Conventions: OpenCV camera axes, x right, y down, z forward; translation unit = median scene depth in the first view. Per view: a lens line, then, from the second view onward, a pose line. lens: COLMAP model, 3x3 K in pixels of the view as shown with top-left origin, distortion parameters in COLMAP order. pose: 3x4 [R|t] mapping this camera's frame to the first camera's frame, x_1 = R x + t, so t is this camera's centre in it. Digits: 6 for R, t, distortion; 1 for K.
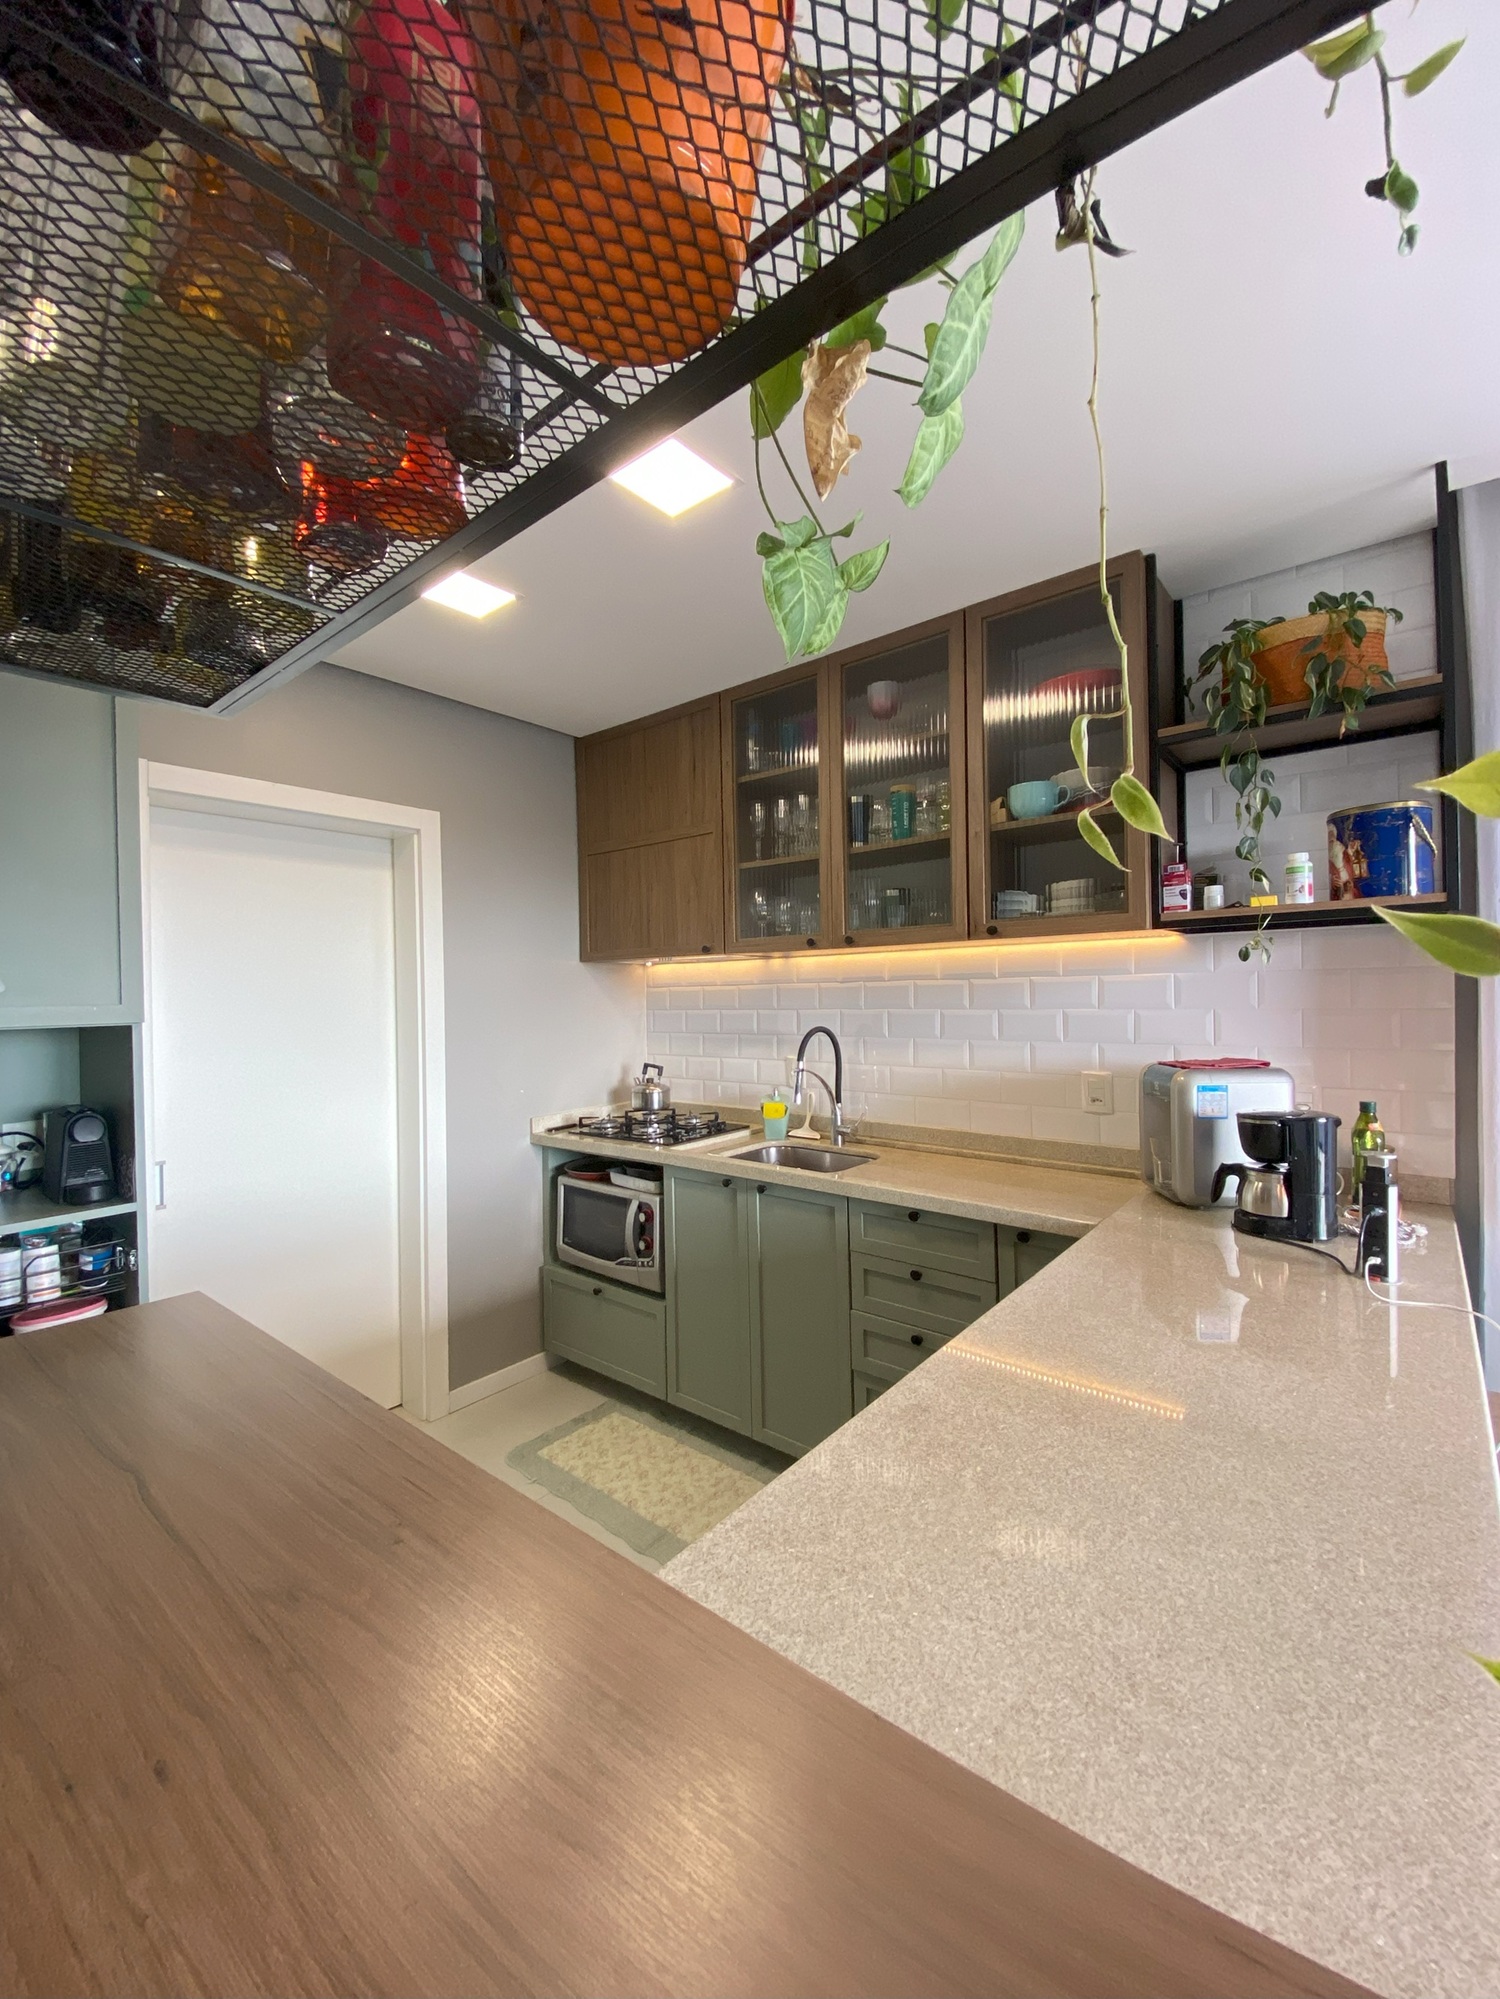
lens RADIAL K [[802.5, 0, 748.8], [0, 802.5, 992.4], [0, 0, 1]] dist [0.060940, -0.000171]
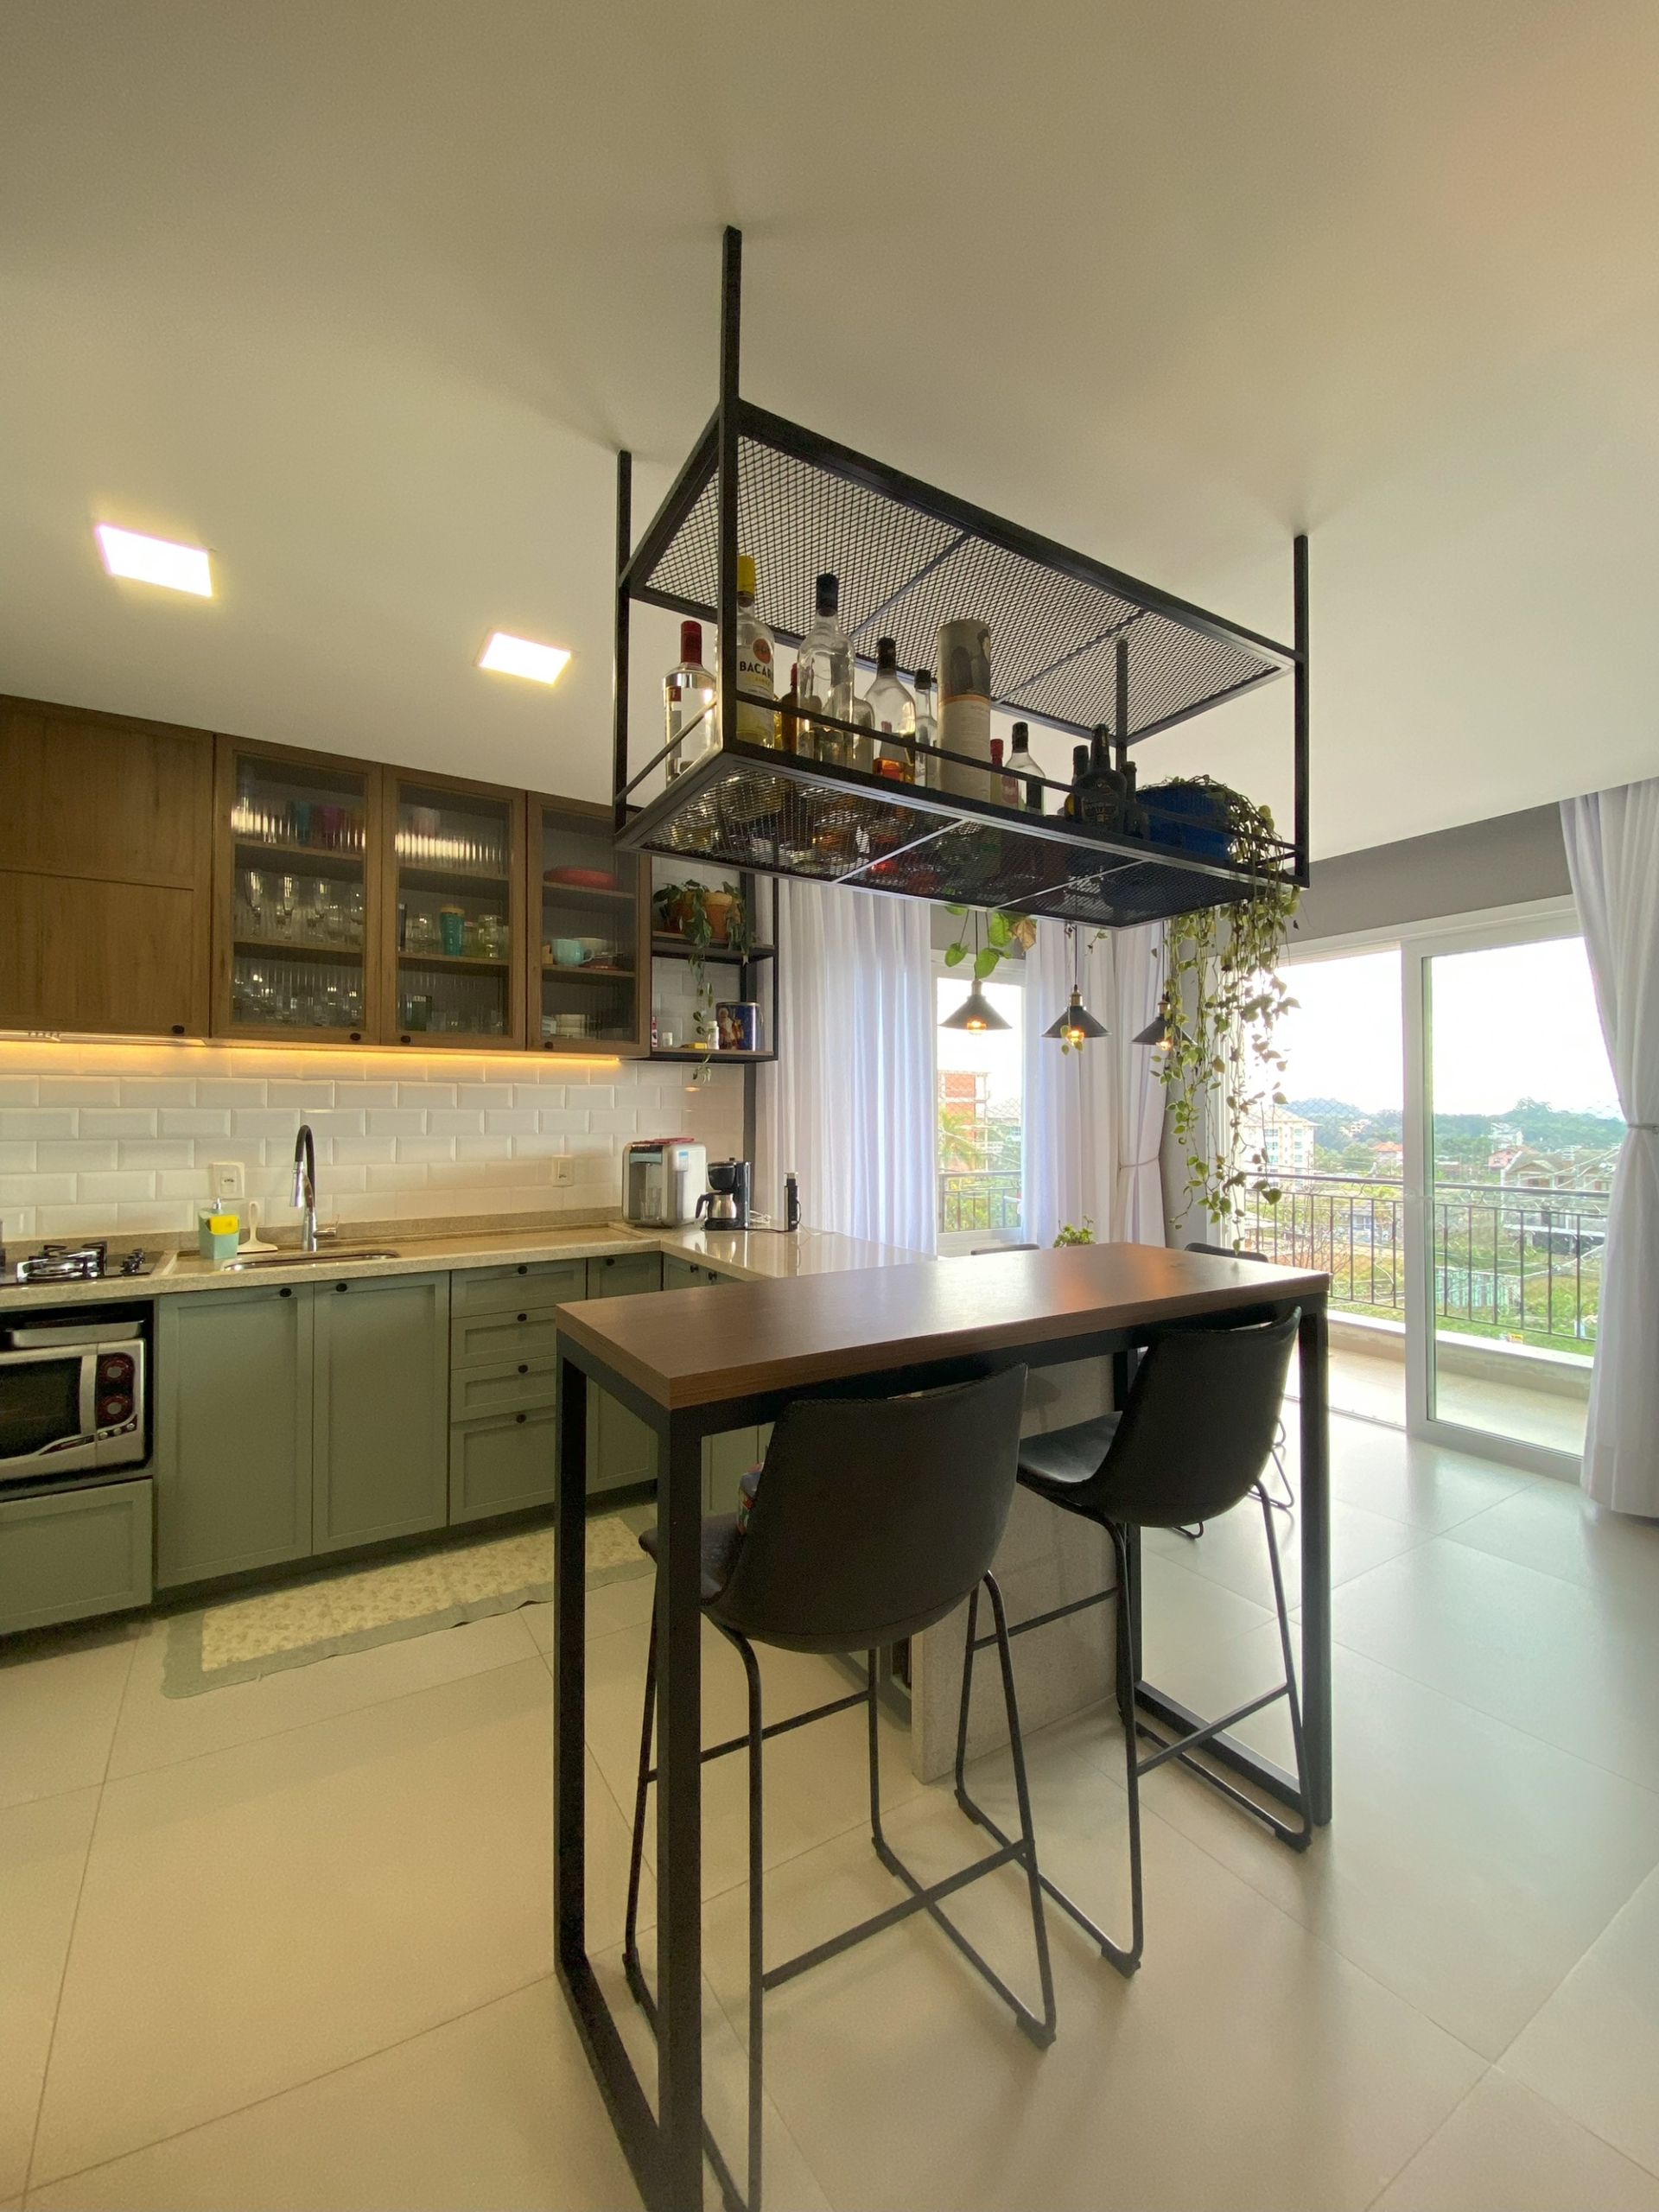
lens RADIAL K [[896.5, 0, 829.5], [0, 896.5, 1106.0], [0, 0, 1]] dist [-0.001037, -0.000171]
pose [[0.315377, 0.029115, 0.948520, -0.812192], [-0.007510, 0.999575, -0.028184, 0.051130], [-0.948937, 0.001765, 0.315461, 0.101092]]
